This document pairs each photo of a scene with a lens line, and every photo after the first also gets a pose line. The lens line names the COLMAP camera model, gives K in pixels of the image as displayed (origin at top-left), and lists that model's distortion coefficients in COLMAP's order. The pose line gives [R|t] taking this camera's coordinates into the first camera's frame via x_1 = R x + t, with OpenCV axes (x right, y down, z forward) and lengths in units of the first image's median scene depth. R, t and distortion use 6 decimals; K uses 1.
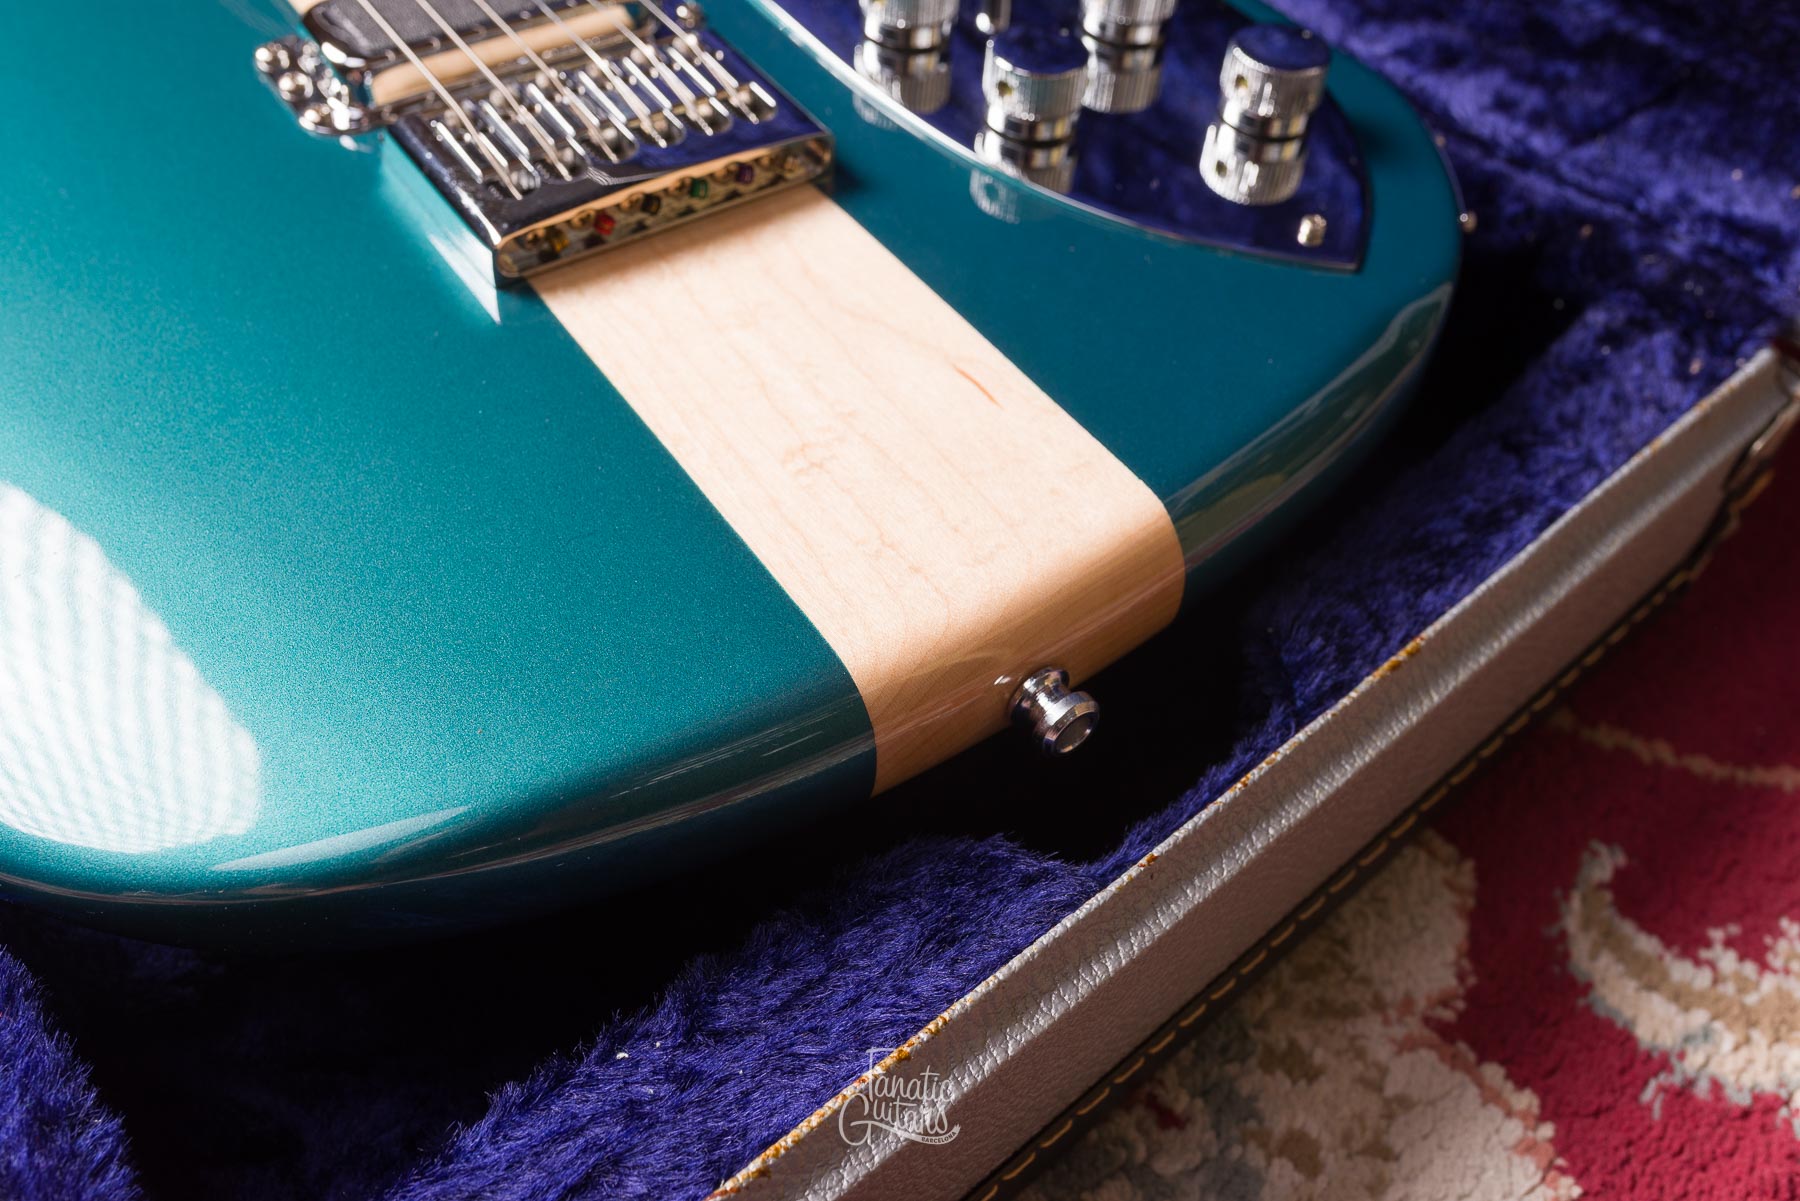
lens RADIAL K [[1824.4, 0, 893.8], [0, 1824.4, 599.7], [0, 0, 1]] dist [0.002378, 0.004773]
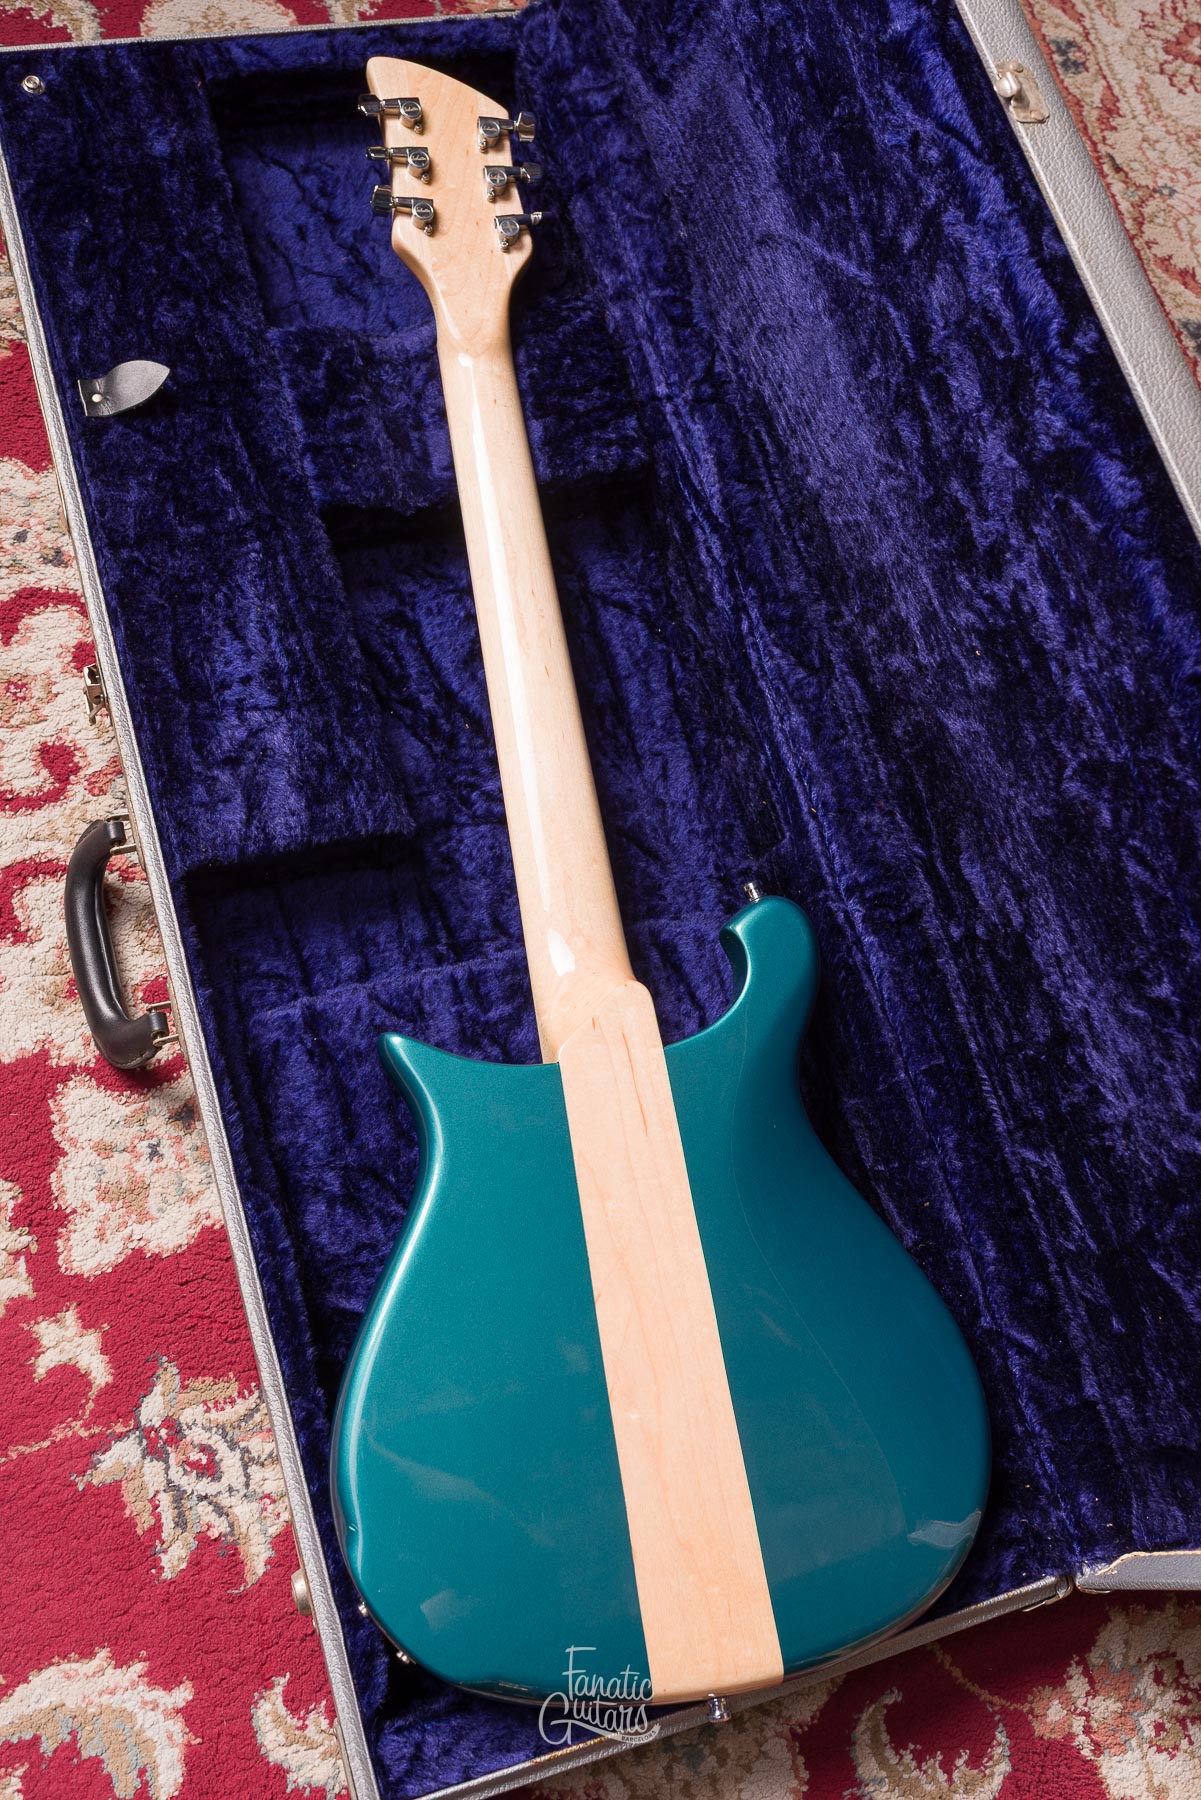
lens RADIAL K [[1710.3, 0, 588.6], [0, 1710.3, 899.7], [0, 0, 1]] dist [-0.009178, 0.009196]
pose [[0.891029, 0.450989, -0.051729, -0.410066], [-0.410466, 0.849104, 0.332475, -1.561976], [0.193866, -0.275012, 0.941692, -1.135013]]
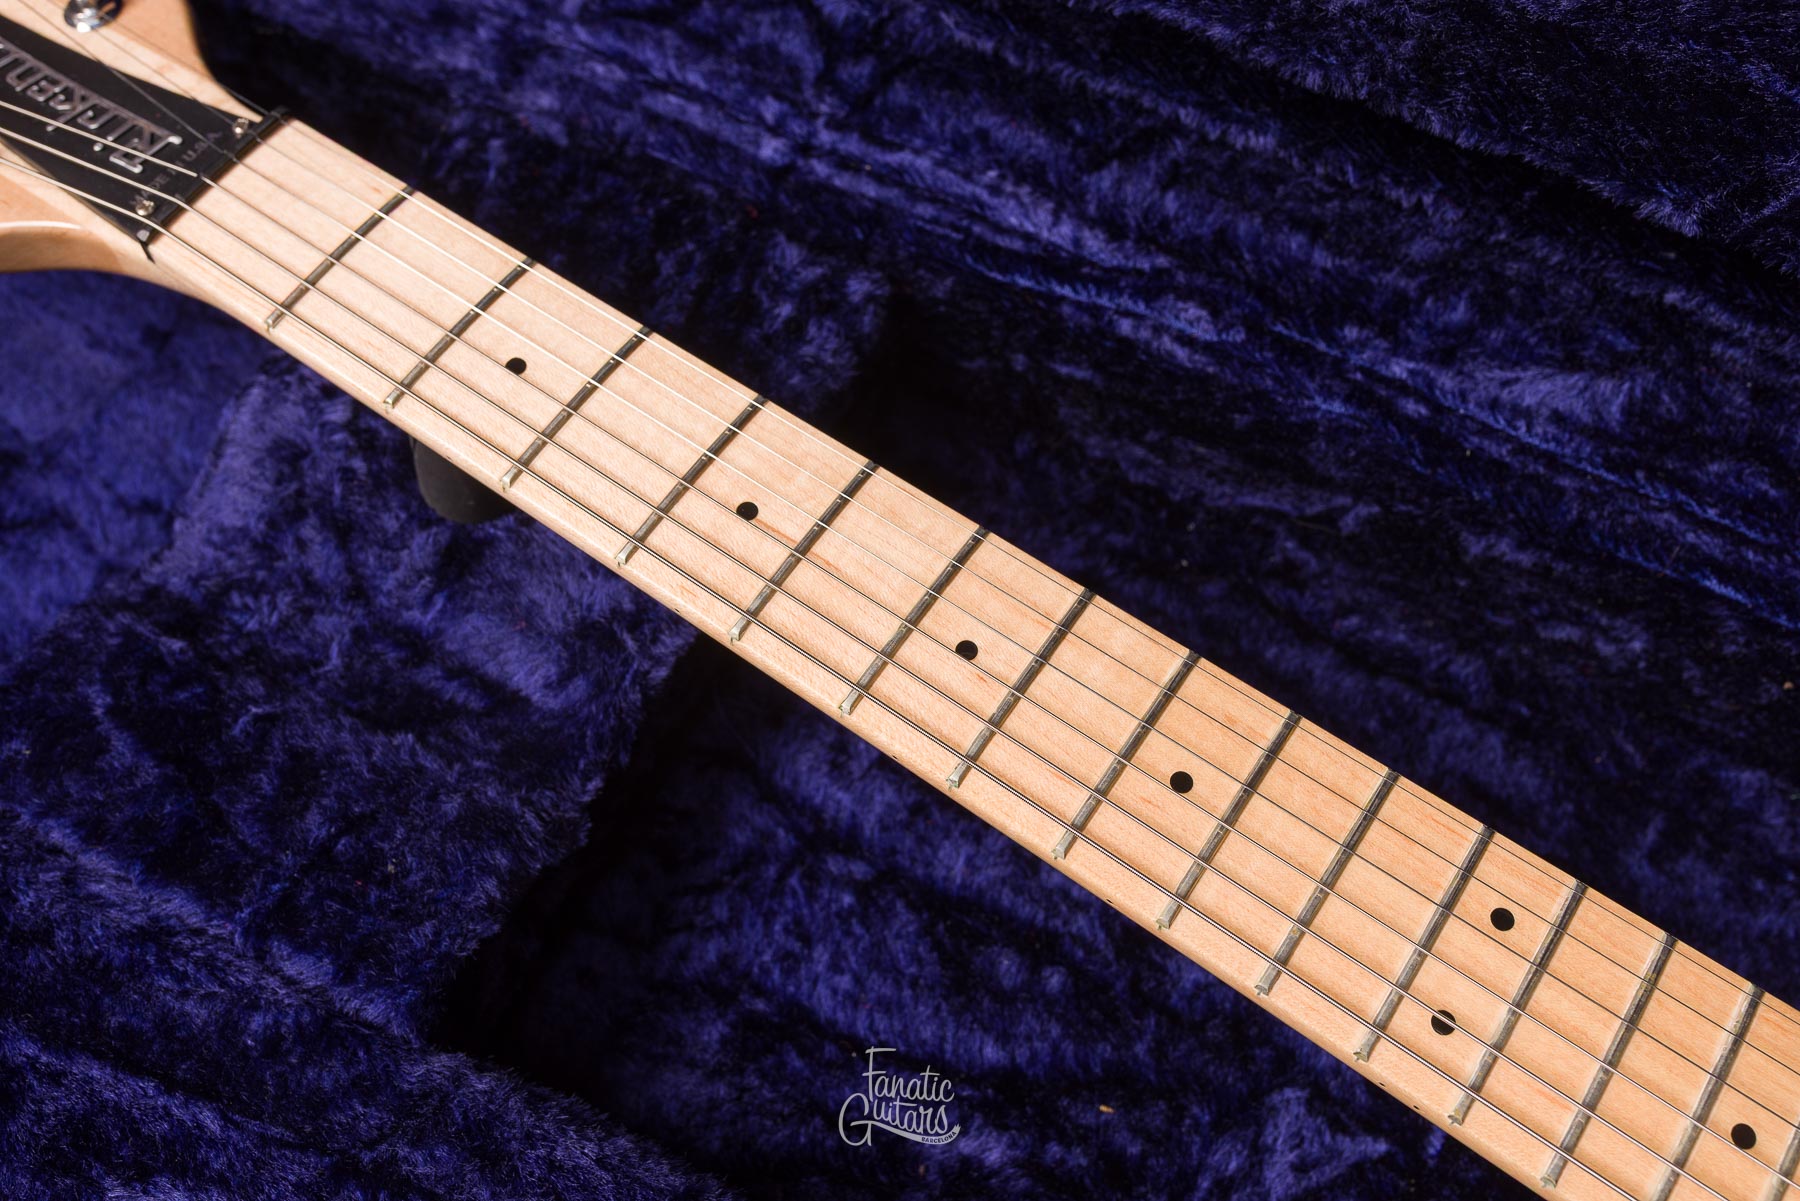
lens RADIAL K [[1792.9, 0, 898.9], [0, 1792.9, 599.7], [0, 0, 1]] dist [-0.001643, 0.005399]
pose [[0.936690, -0.333485, 0.106766, -1.041644], [0.289699, 0.909325, 0.298669, -1.435437], [-0.196686, -0.248830, 0.948366, 0.736650]]
